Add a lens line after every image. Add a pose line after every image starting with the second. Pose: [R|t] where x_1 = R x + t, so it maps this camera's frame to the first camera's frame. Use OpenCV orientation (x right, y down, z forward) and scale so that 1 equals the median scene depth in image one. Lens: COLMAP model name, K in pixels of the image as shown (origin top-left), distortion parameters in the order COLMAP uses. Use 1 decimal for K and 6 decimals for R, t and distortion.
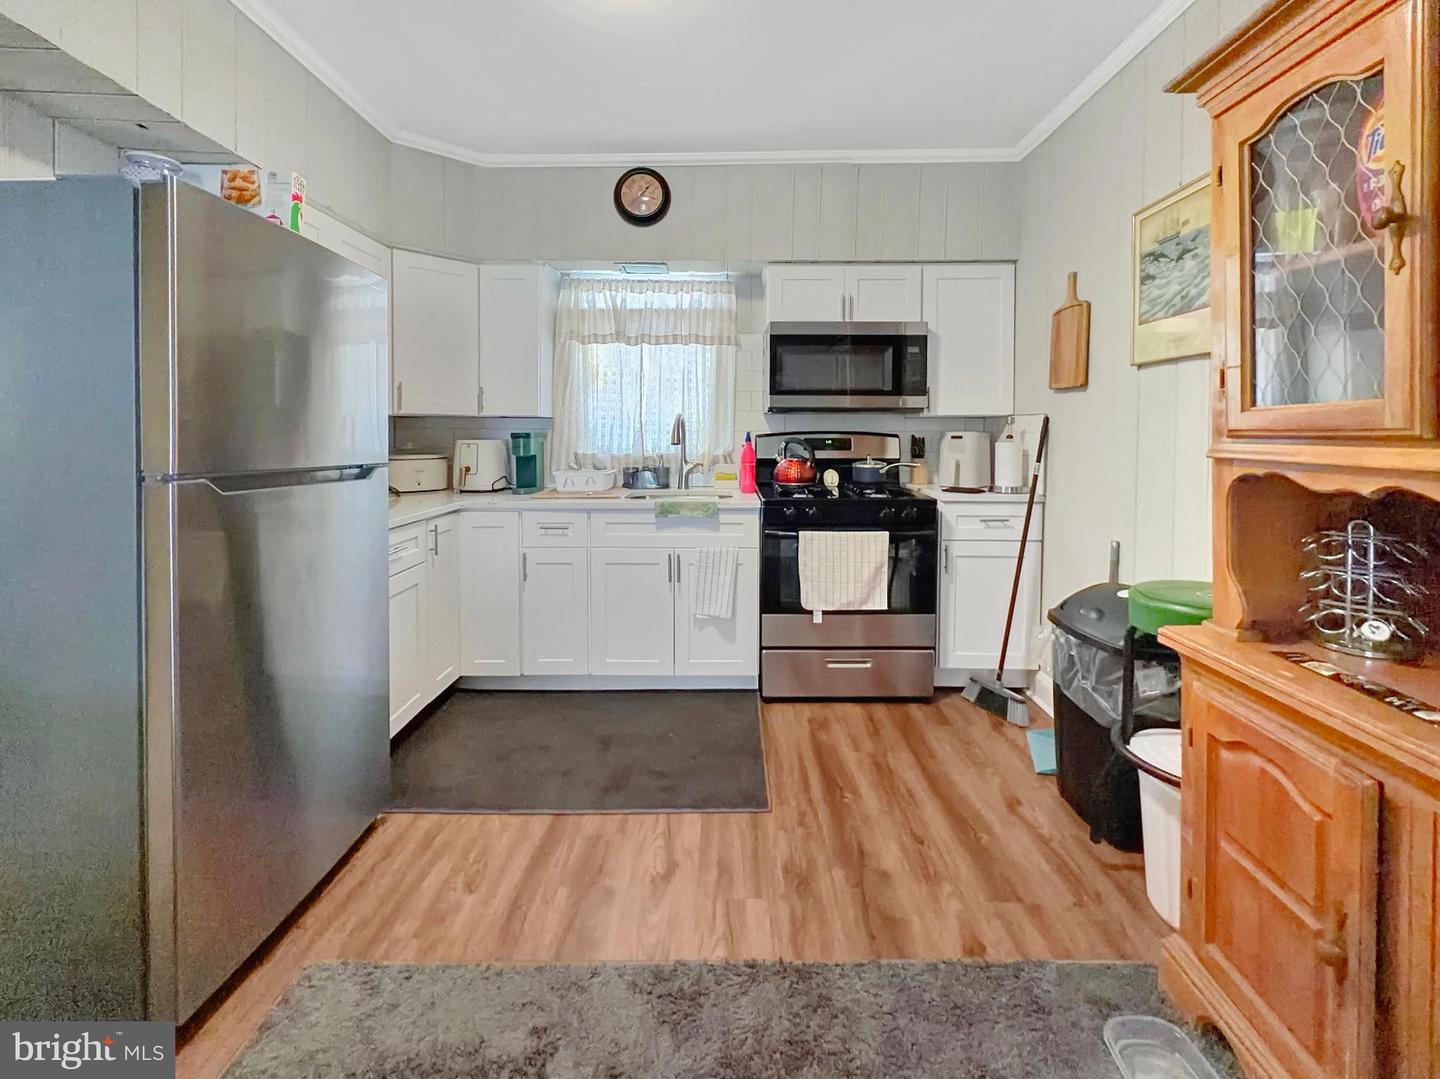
lens RADIAL K [[606.5, 0, 719.8], [0, 606.5, 431.7], [0, 0, 1]] dist [0.002990, 0.000193]
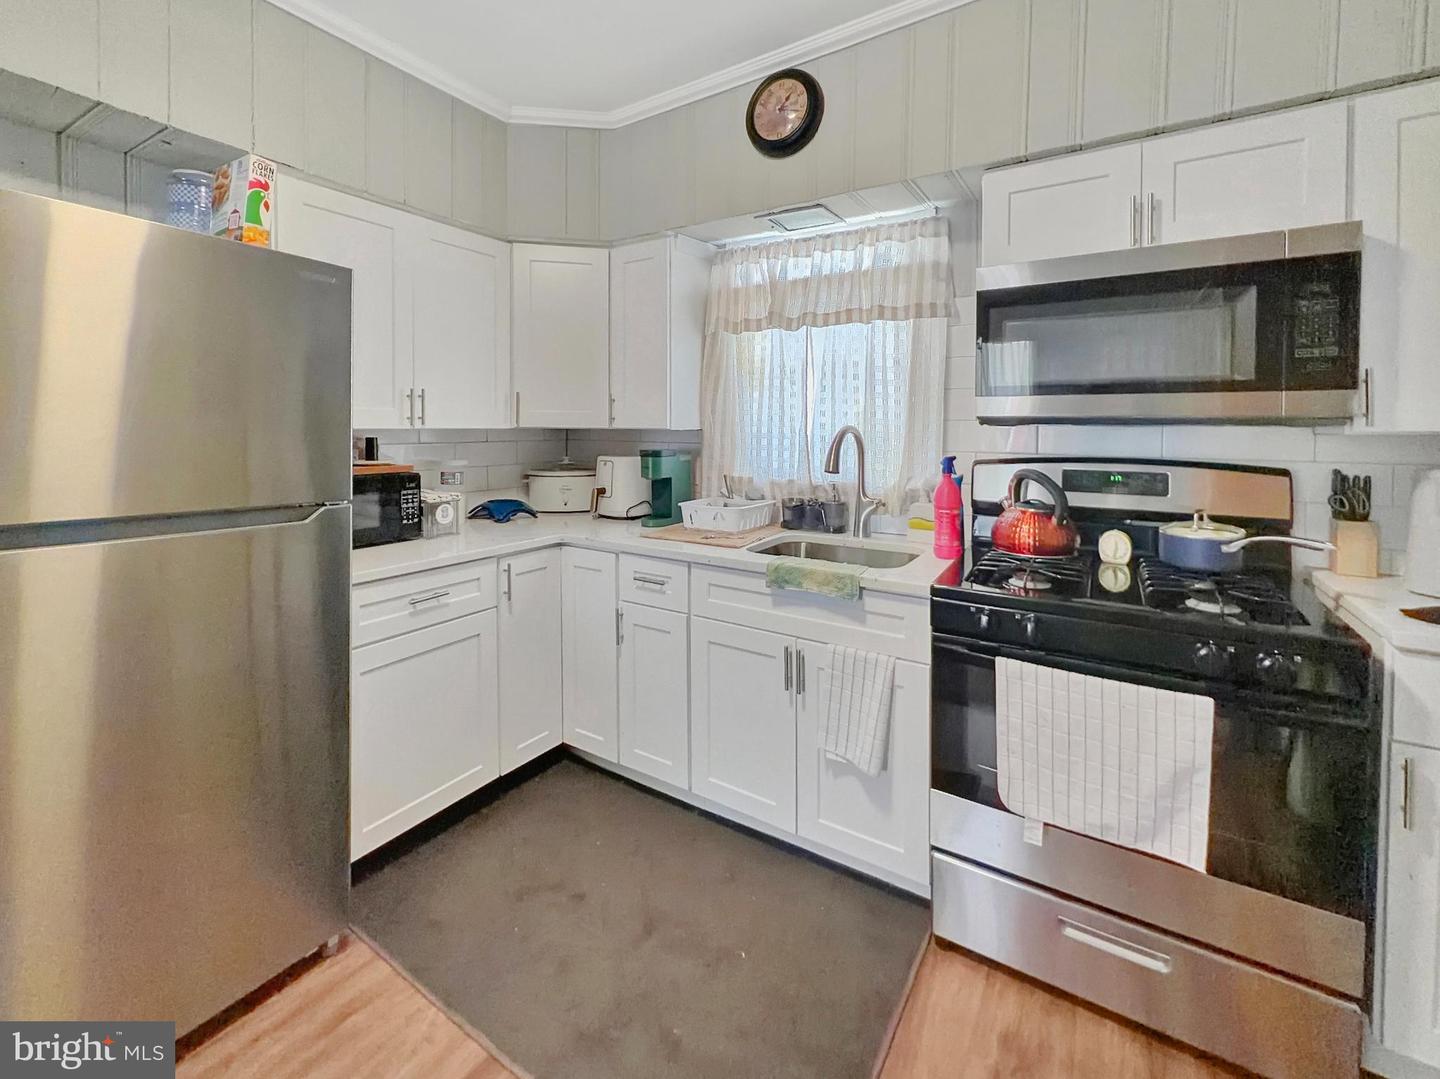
lens RADIAL K [[606.5, 0, 719.8], [0, 606.5, 431.7], [0, 0, 1]] dist [0.002990, 0.000193]
pose [[0.844201, 0.007492, -0.535975, 0.180375], [-0.003829, 0.999961, 0.007946, -0.029170], [0.536014, -0.004656, 0.844196, 0.368497]]
